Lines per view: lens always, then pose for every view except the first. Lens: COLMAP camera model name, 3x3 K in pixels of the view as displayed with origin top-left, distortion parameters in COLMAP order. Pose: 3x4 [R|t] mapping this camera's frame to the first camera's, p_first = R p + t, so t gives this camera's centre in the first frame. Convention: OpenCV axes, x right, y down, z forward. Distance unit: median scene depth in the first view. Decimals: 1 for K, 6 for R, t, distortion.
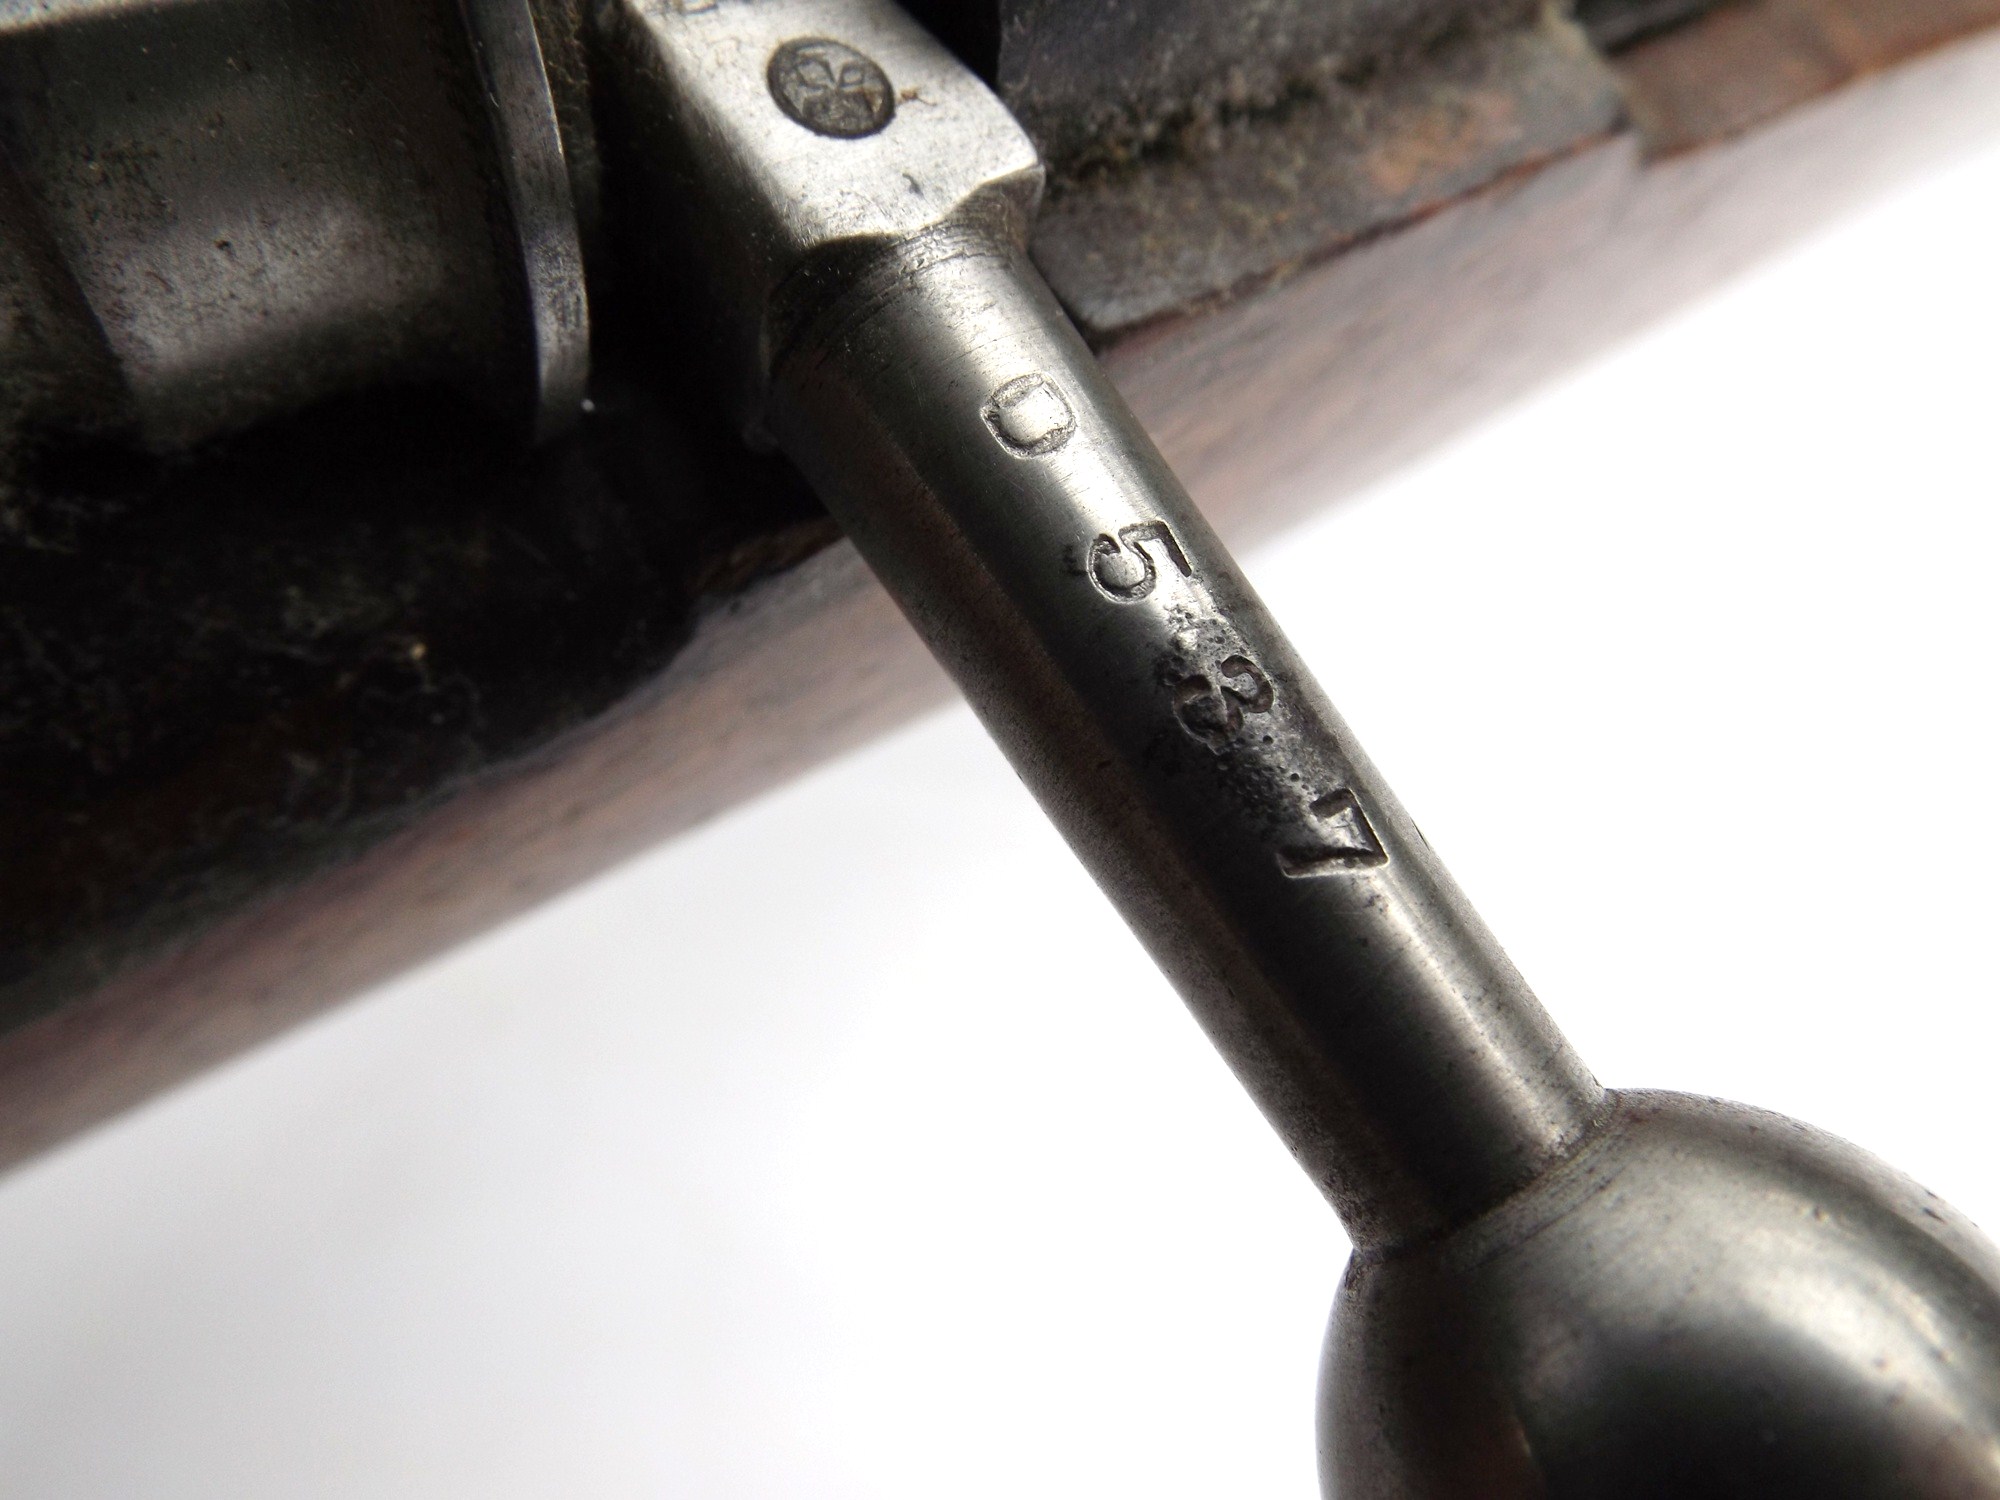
lens RADIAL K [[1426.6, 0, 1002.7], [0, 1426.6, 754.3], [0, 0, 1]] dist [0.024498, -0.028132]
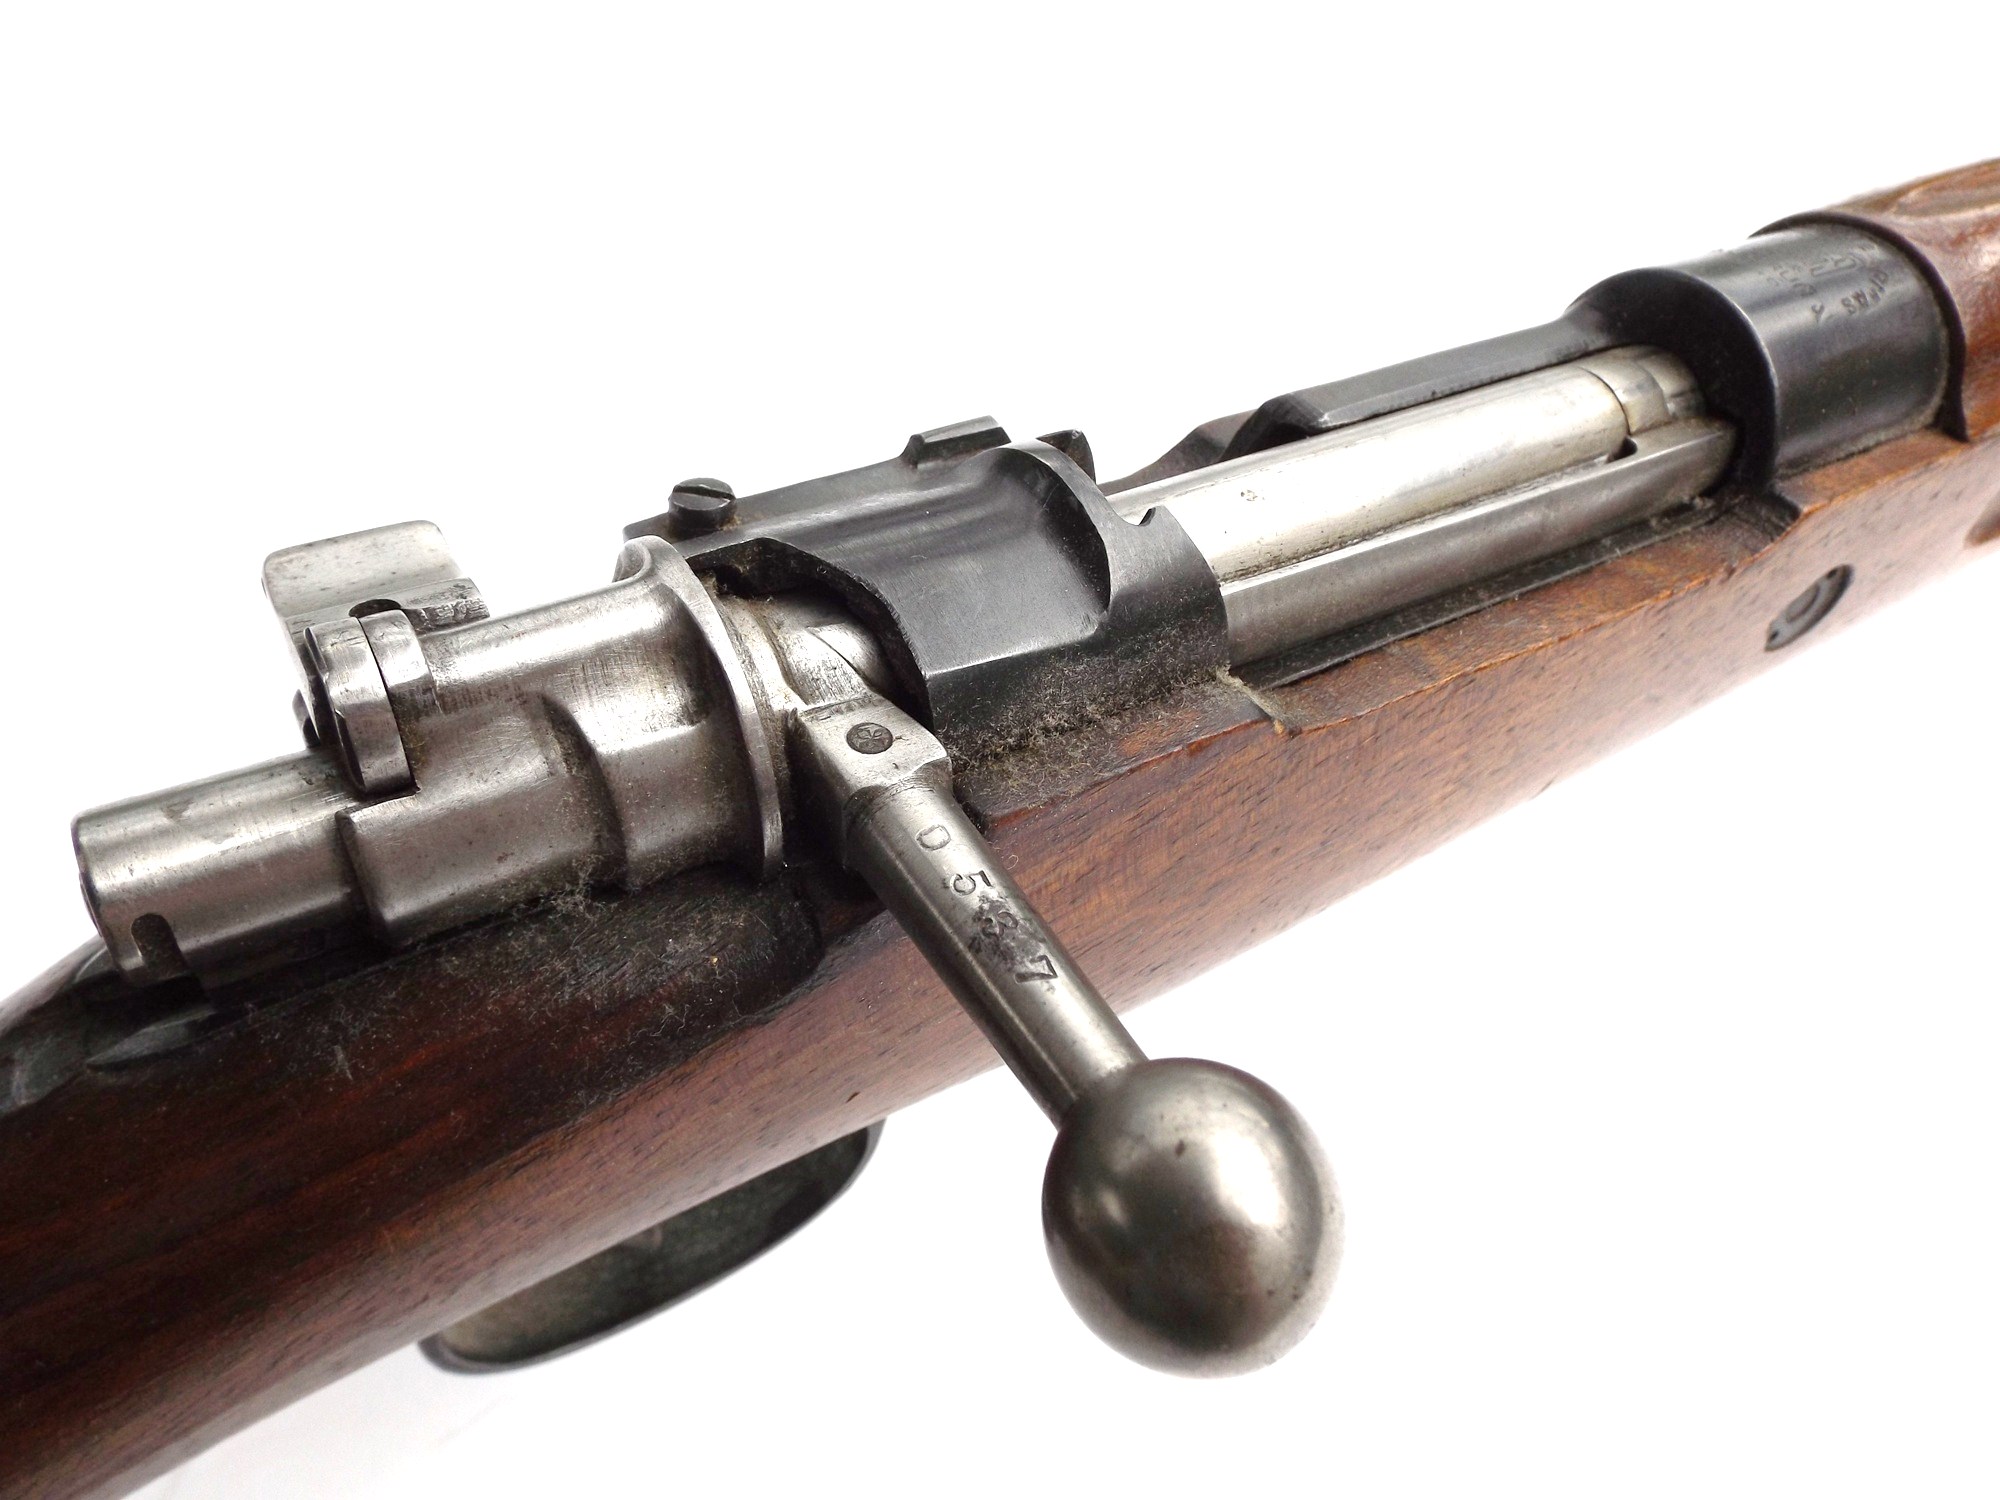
lens RADIAL K [[1426.6, 0, 1002.8], [0, 1426.6, 753.1], [0, 0, 1]] dist [0.024498, -0.028132]
pose [[0.980030, -0.106959, -0.167633, 0.588616], [0.026826, 0.906424, -0.421515, 0.725165], [0.197031, 0.408601, 0.891193, -1.385984]]
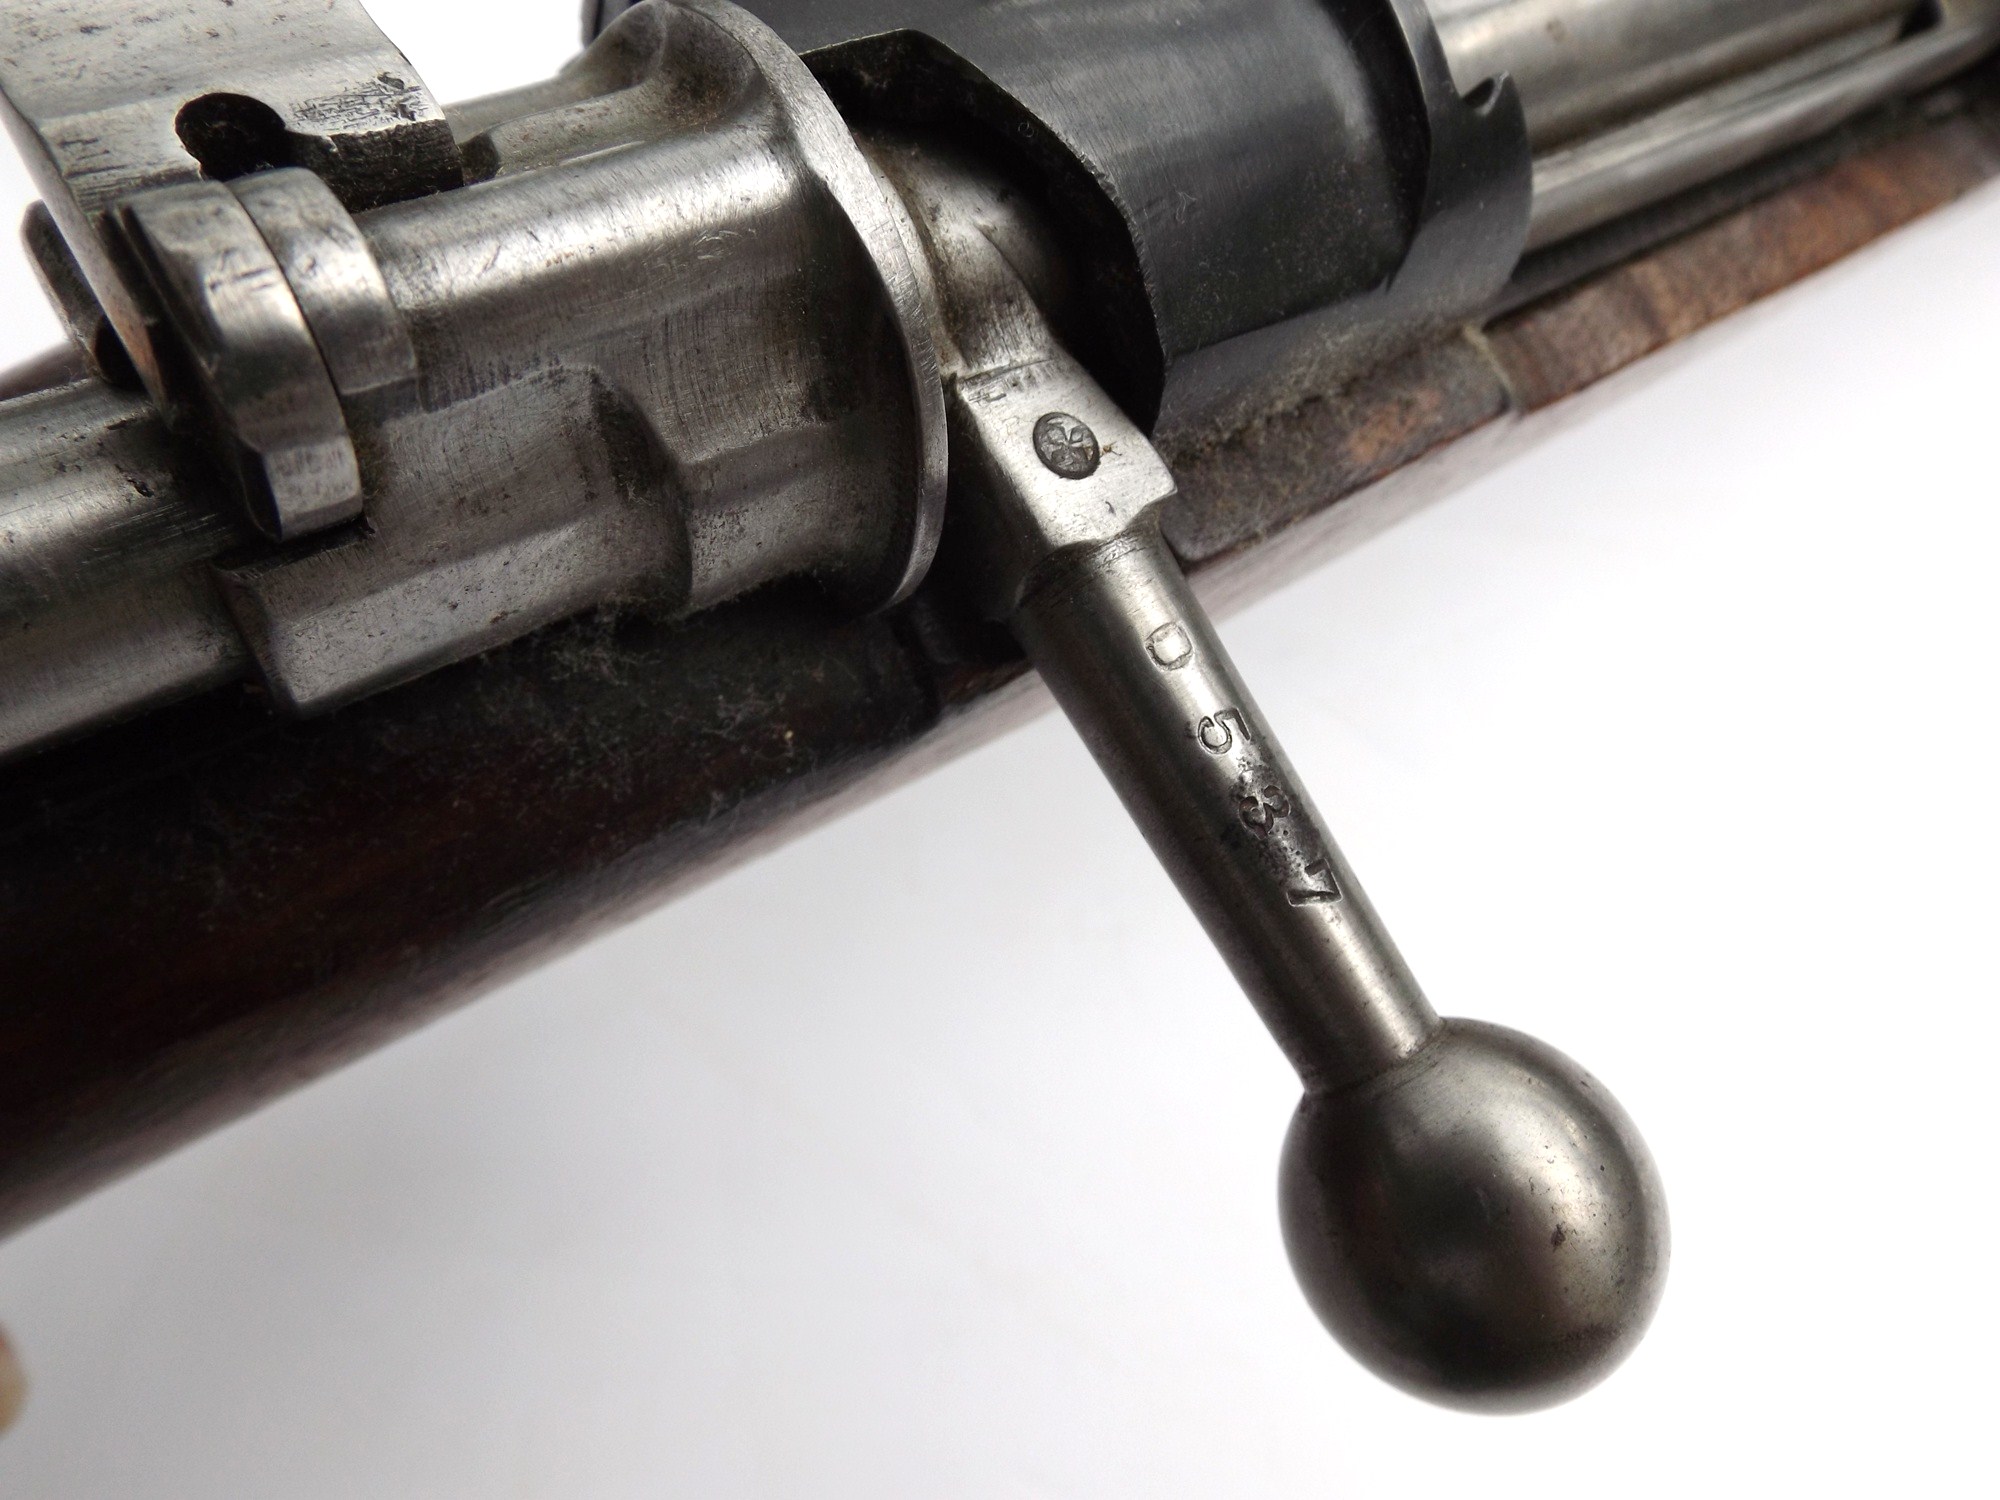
lens RADIAL K [[1426.6, 0, 1009.5], [0, 1426.6, 754.8], [0, 0, 1]] dist [0.024498, -0.028132]
pose [[0.994835, 0.056069, 0.084612, -0.316355], [-0.062948, 0.994729, 0.080948, -0.221918], [-0.079627, -0.085856, 0.993120, -0.782830]]
